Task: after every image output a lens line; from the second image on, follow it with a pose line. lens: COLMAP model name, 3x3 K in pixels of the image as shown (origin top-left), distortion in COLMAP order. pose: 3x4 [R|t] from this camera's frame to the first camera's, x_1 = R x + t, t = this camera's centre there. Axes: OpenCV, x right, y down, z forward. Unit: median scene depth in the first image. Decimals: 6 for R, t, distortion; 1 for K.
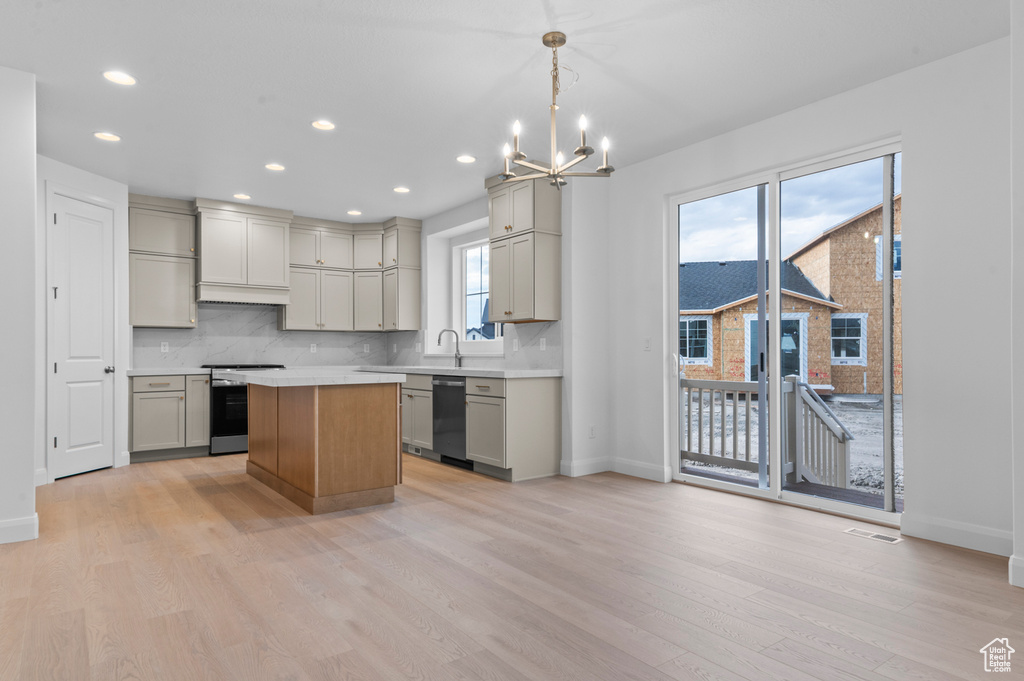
lens RADIAL K [[593.7, 0, 515.2], [0, 593.7, 343.8], [0, 0, 1]] dist [0.014328, -0.000741]
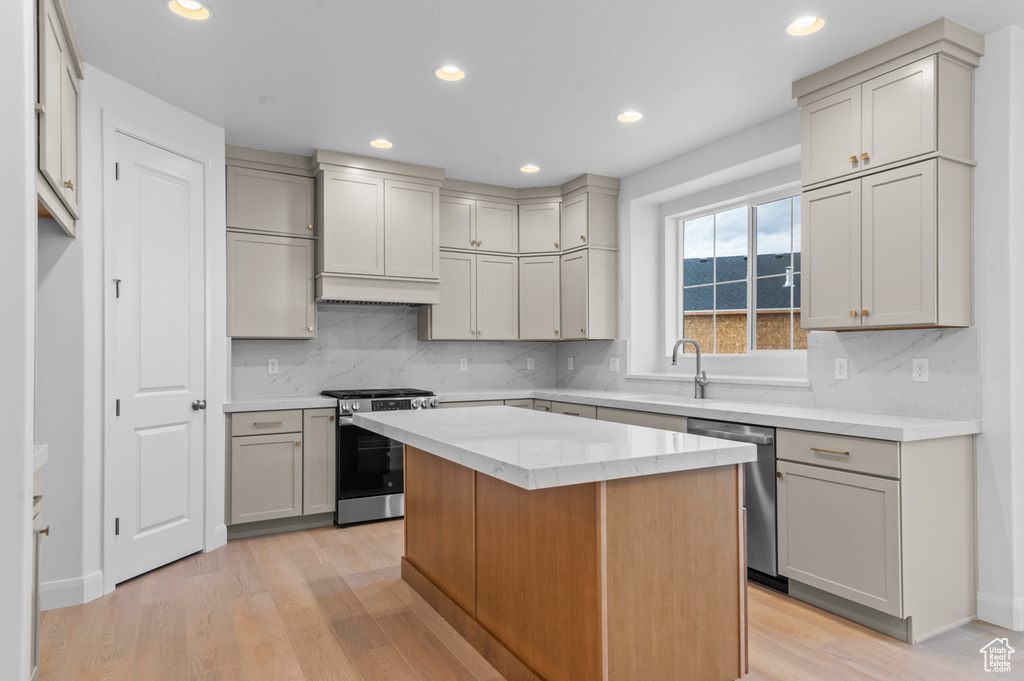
lens RADIAL K [[607.7, 0, 512.0], [0, 607.7, 340.5], [0, 0, 1]] dist [0.019528, -0.000256]
pose [[0.990338, -0.002959, -0.138641, -0.212550], [0.002222, 0.999983, -0.005471, -0.020791], [0.138655, 0.005110, 0.990328, 0.332573]]
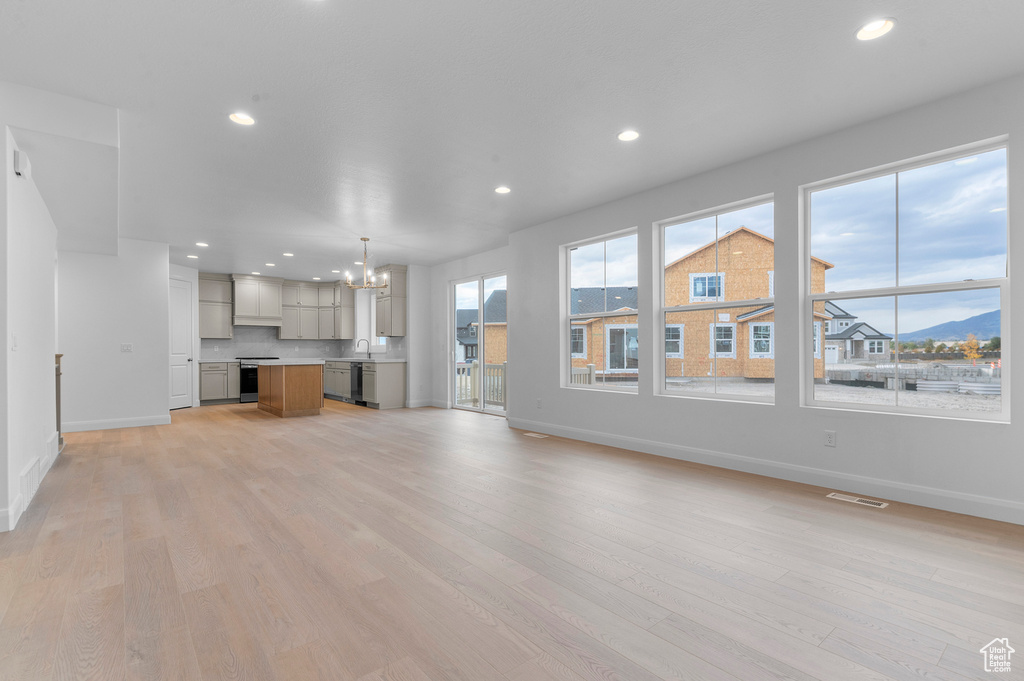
lens RADIAL K [[469.0, 0, 517.9], [0, 469.0, 344.5], [0, 0, 1]] dist [-0.001065, -0.000166]
pose [[0.998410, -0.001902, 0.056343, 0.322354], [0.001724, 0.999993, 0.003203, -0.011309], [-0.056349, -0.003100, 0.998406, -0.606653]]
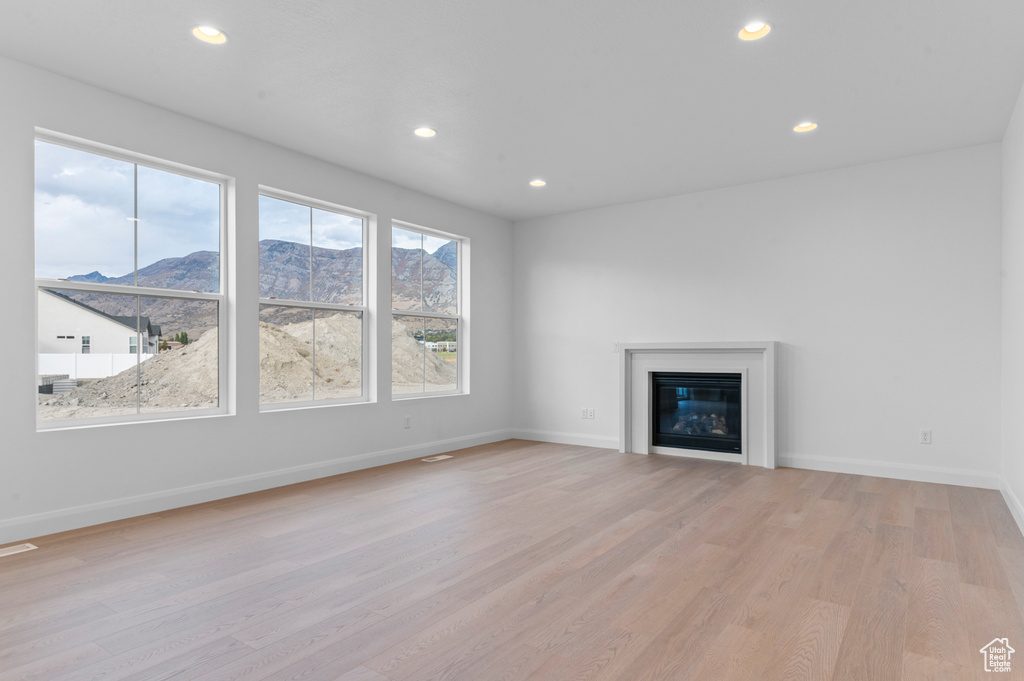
lens RADIAL K [[558.7, 0, 511.5], [0, 558.7, 353.1], [0, 0, 1]] dist [0.003474, 0.002038]
pose [[-0.278320, -0.000112, 0.960488, -2.435178], [-0.010763, 0.999938, -0.003003, 0.032487], [-0.960428, -0.011174, -0.278304, 2.954174]]
